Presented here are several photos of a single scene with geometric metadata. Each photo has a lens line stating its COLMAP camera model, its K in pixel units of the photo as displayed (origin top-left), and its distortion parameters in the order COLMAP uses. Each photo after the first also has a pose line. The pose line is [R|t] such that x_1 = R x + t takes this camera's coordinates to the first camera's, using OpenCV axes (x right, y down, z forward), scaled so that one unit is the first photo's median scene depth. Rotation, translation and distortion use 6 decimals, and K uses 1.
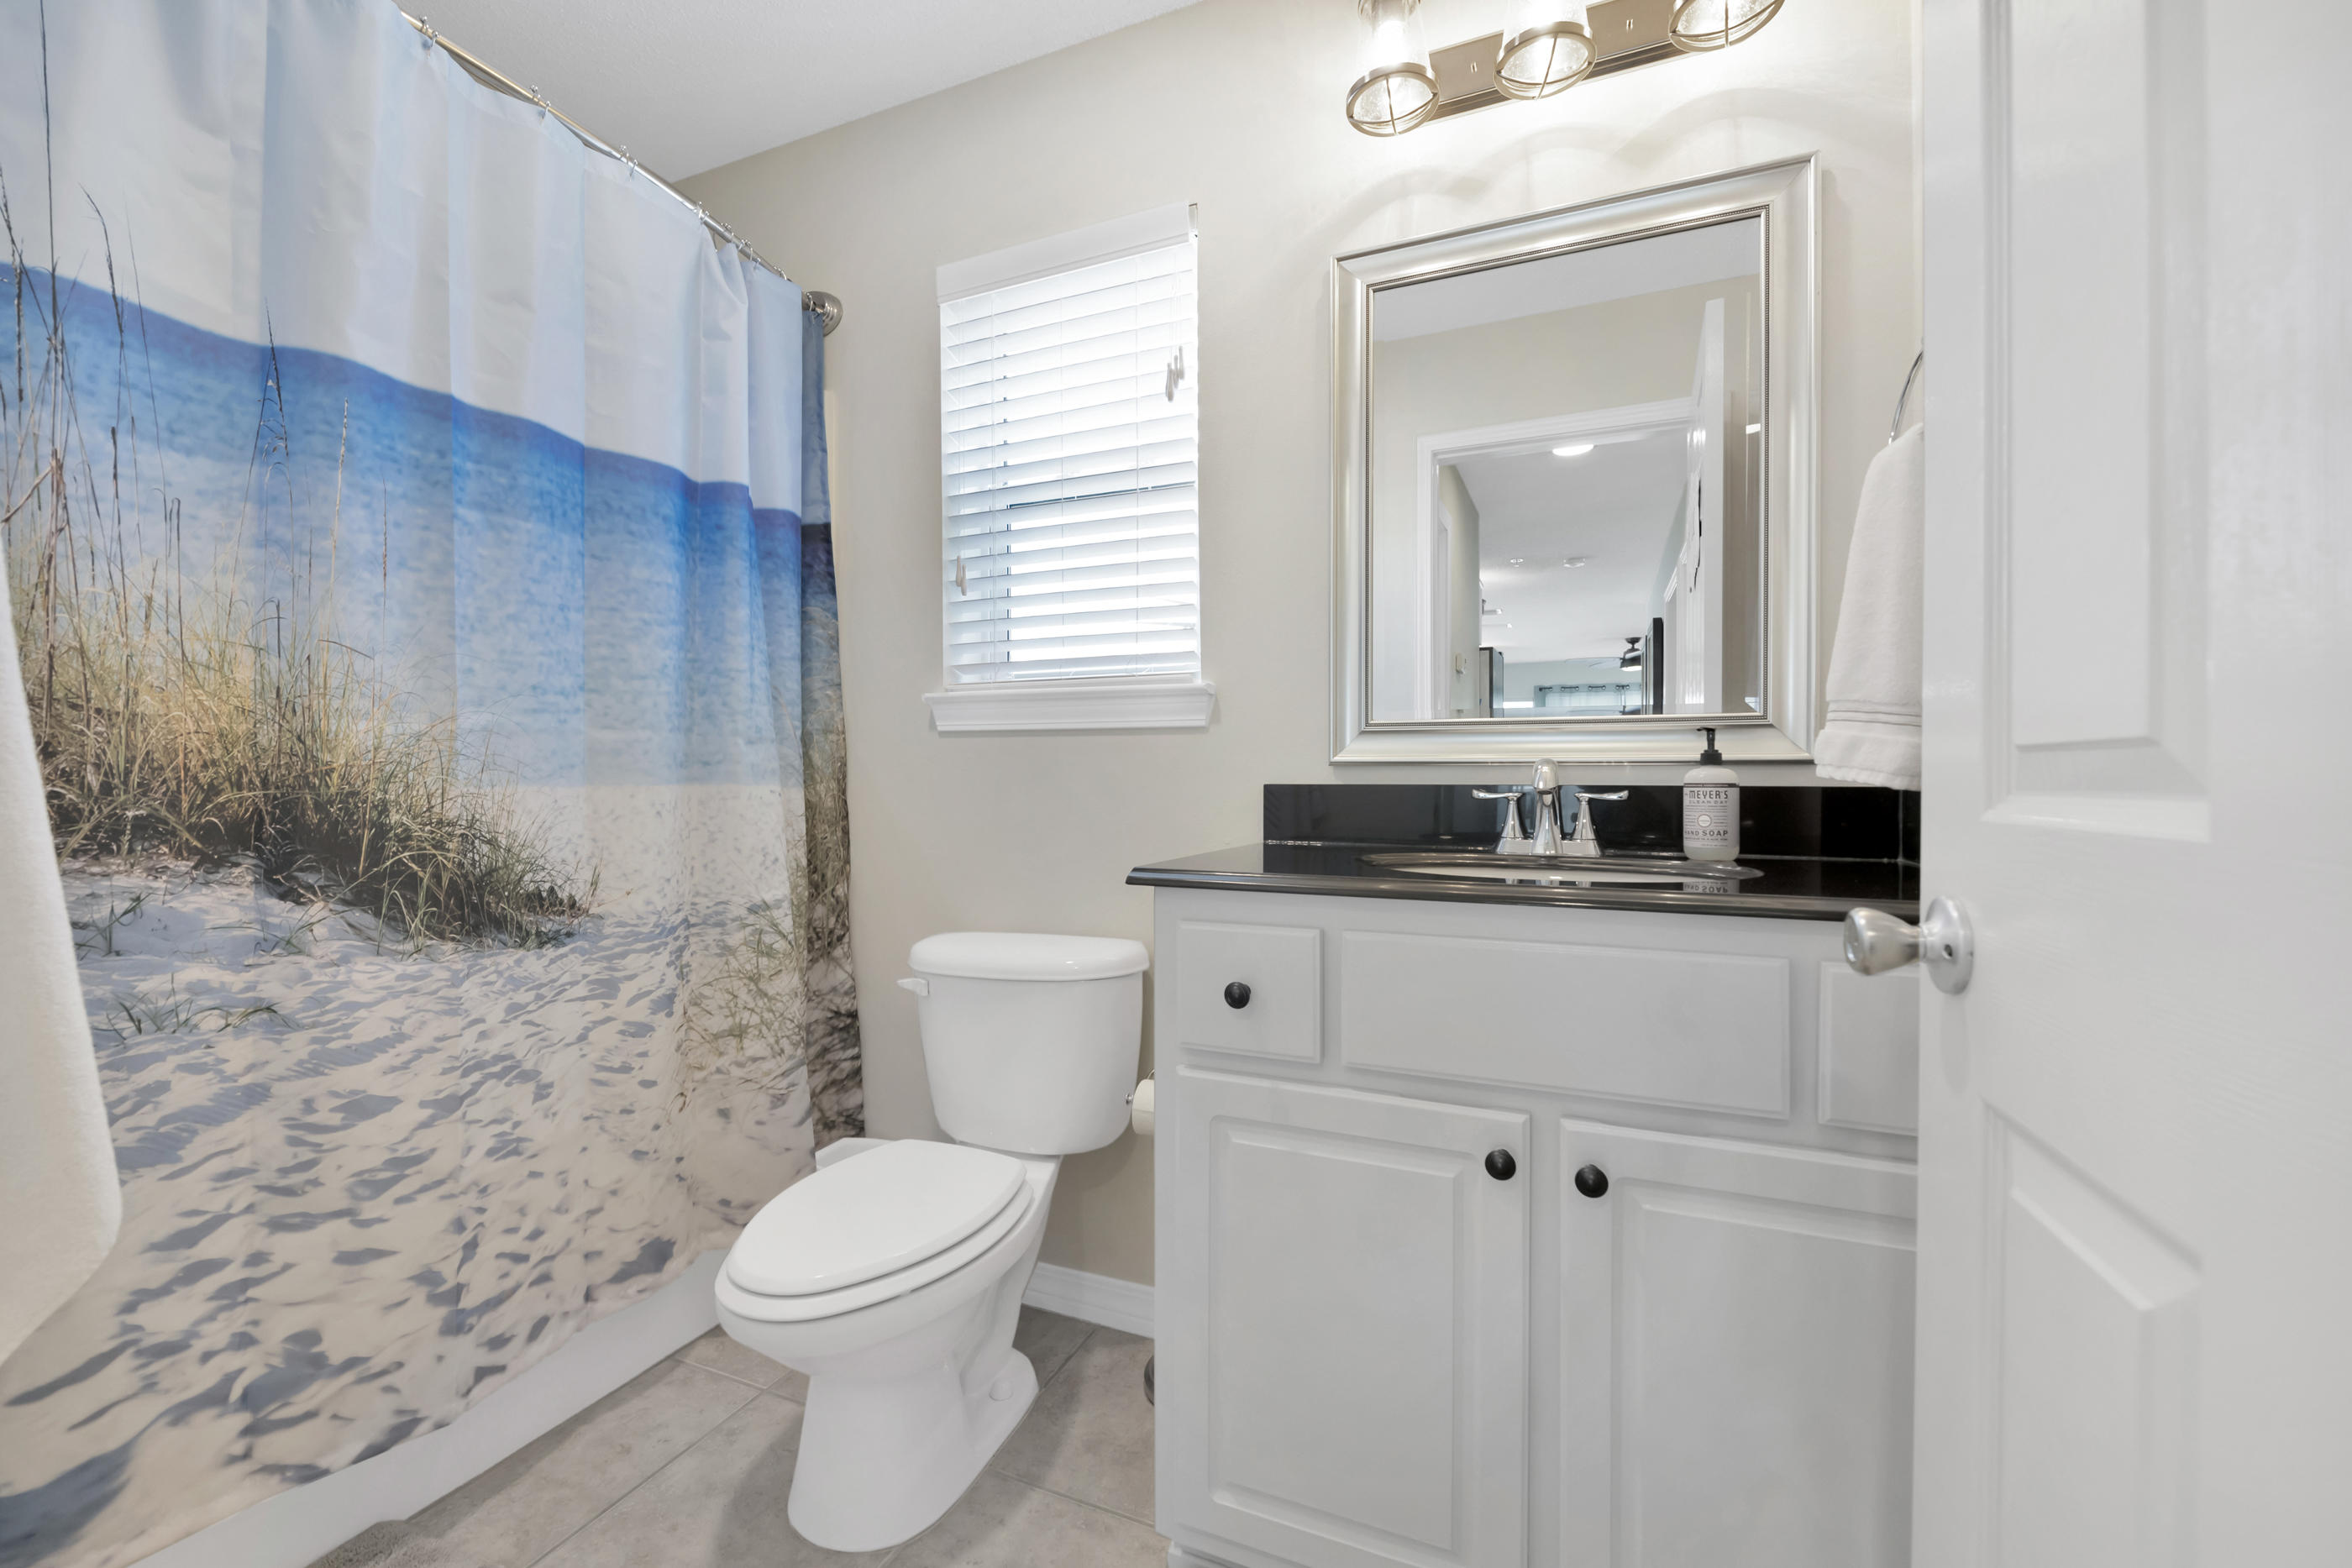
lens RADIAL K [[908.3, 0, 1164.3], [0, 908.3, 778.2], [0, 0, 1]] dist [0.000673, -0.004941]
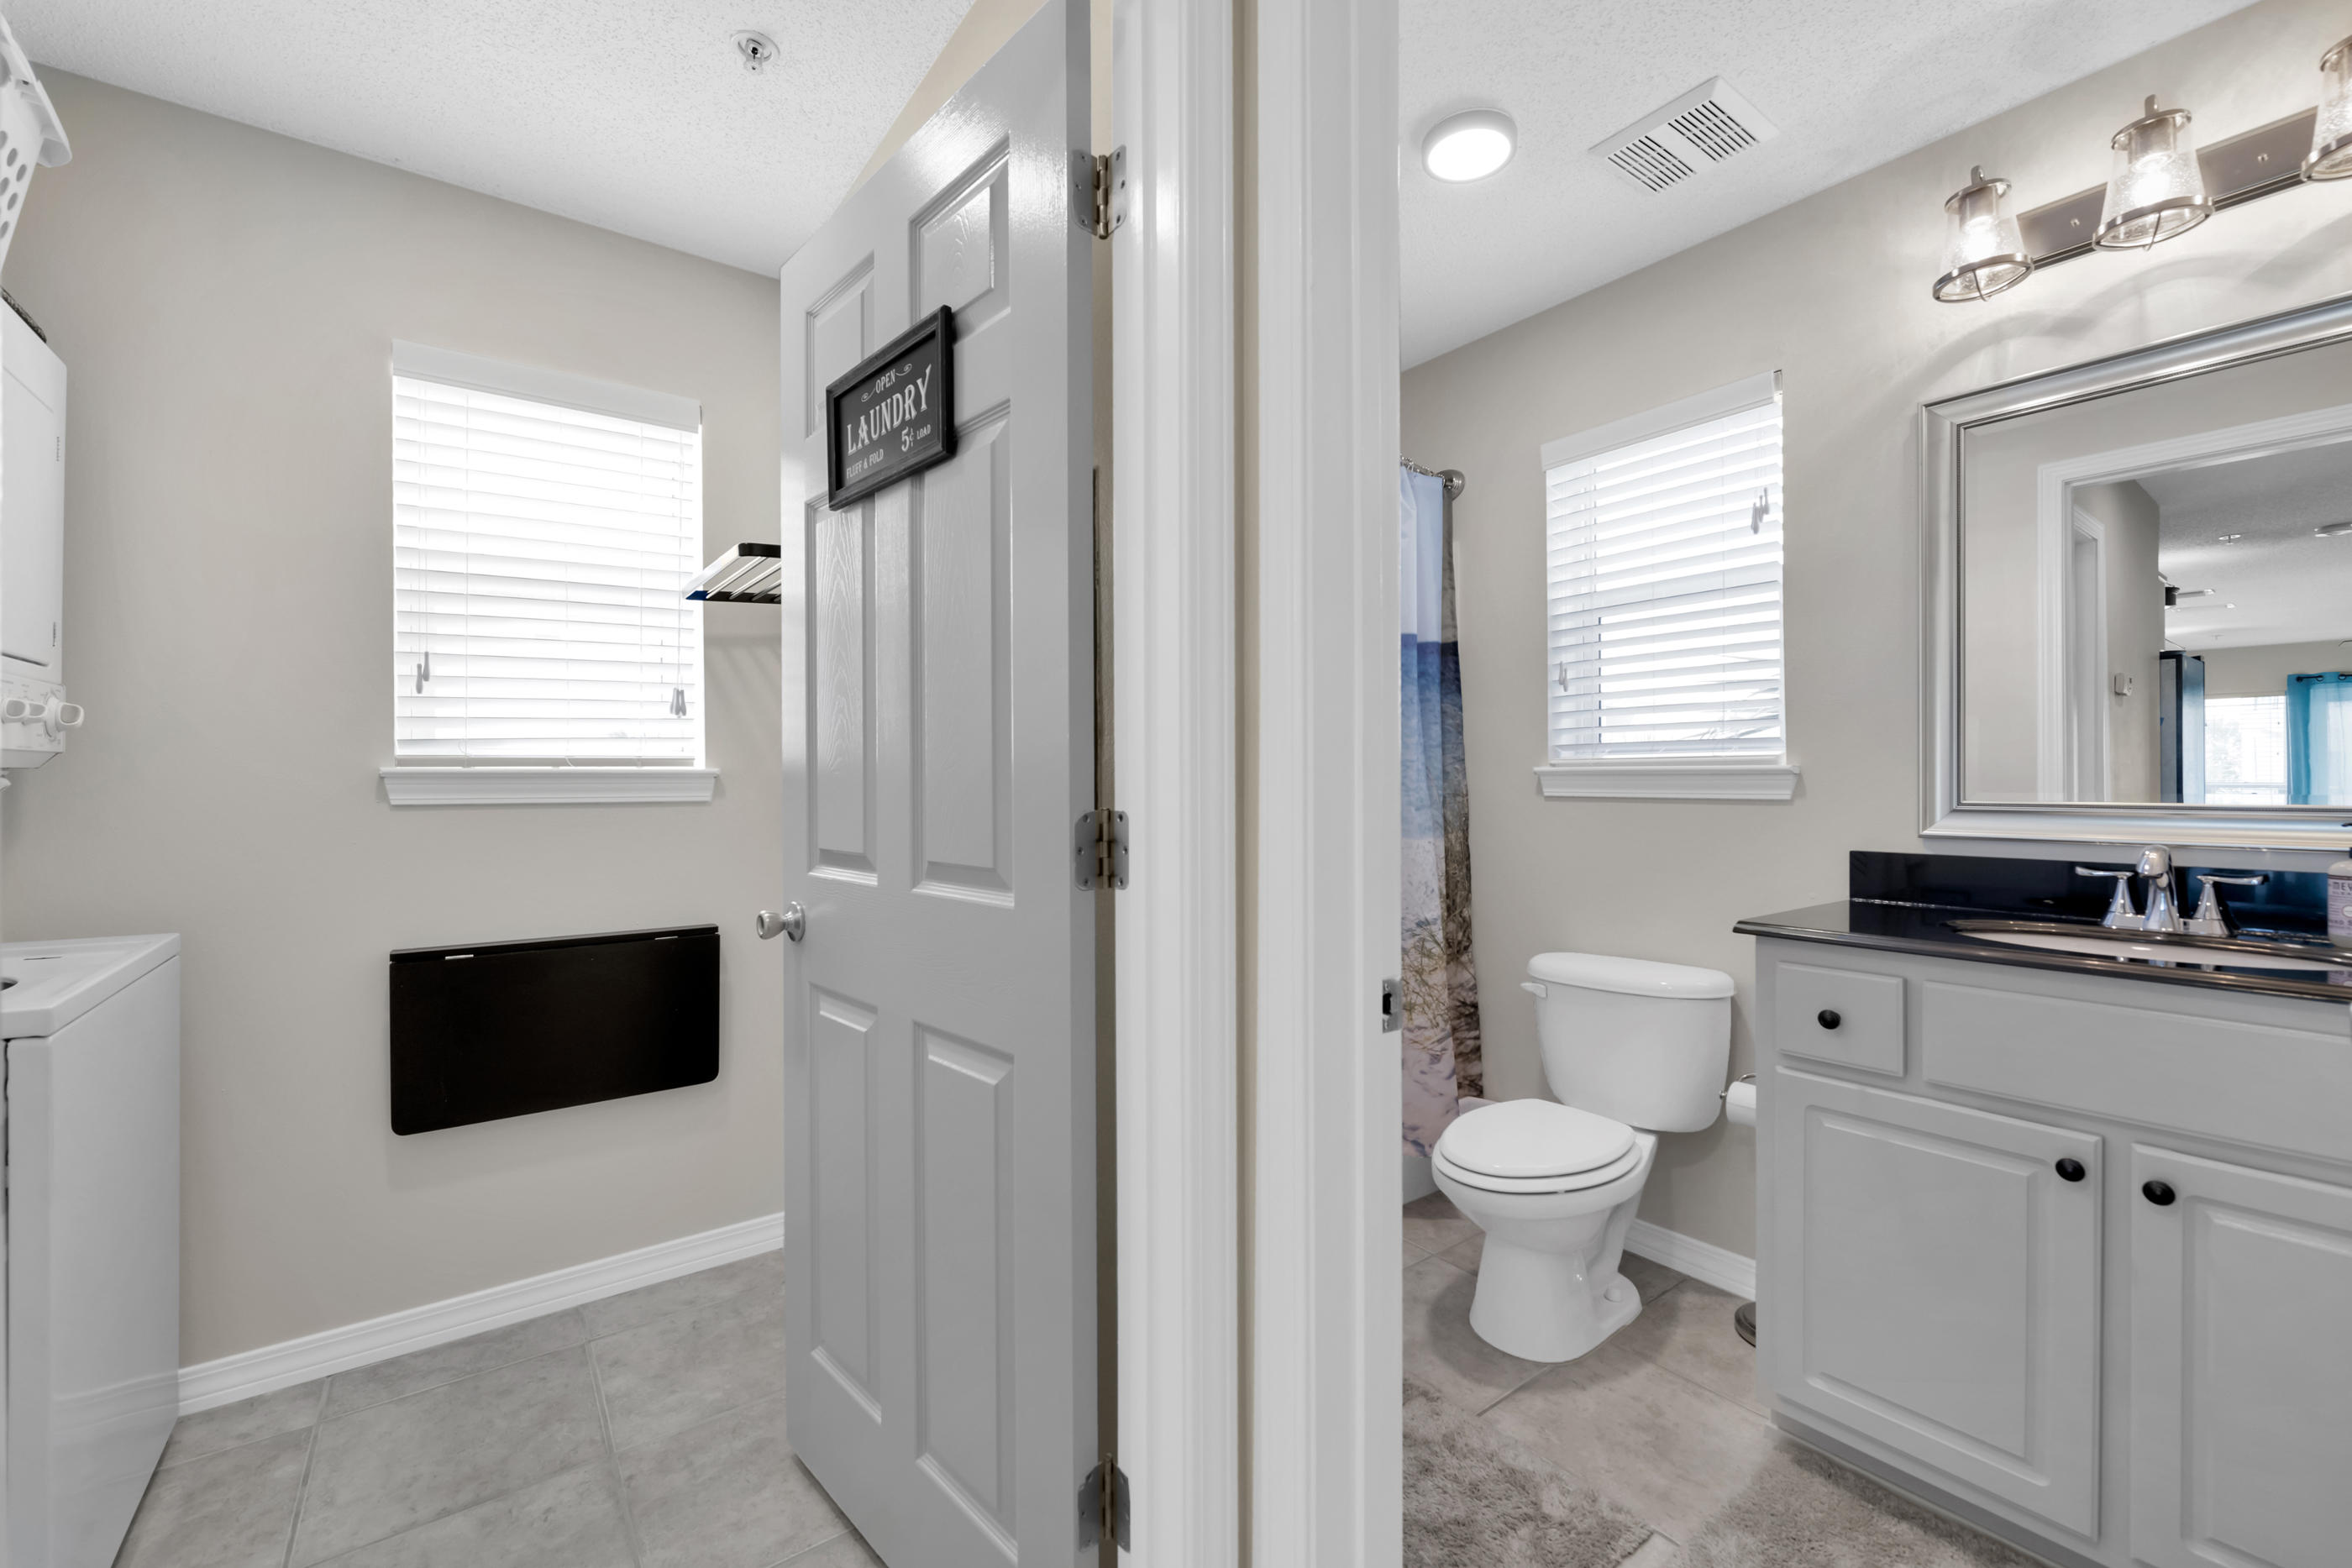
lens RADIAL K [[930.2, 0, 1181.3], [0, 930.2, 780.5], [0, 0, 1]] dist [0.002289, -0.004724]
pose [[0.873179, -0.001504, -0.487398, -0.059787], [0.001564, 0.999999, -0.000284, -0.084415], [0.487398, -0.000514, 0.873180, -0.478601]]
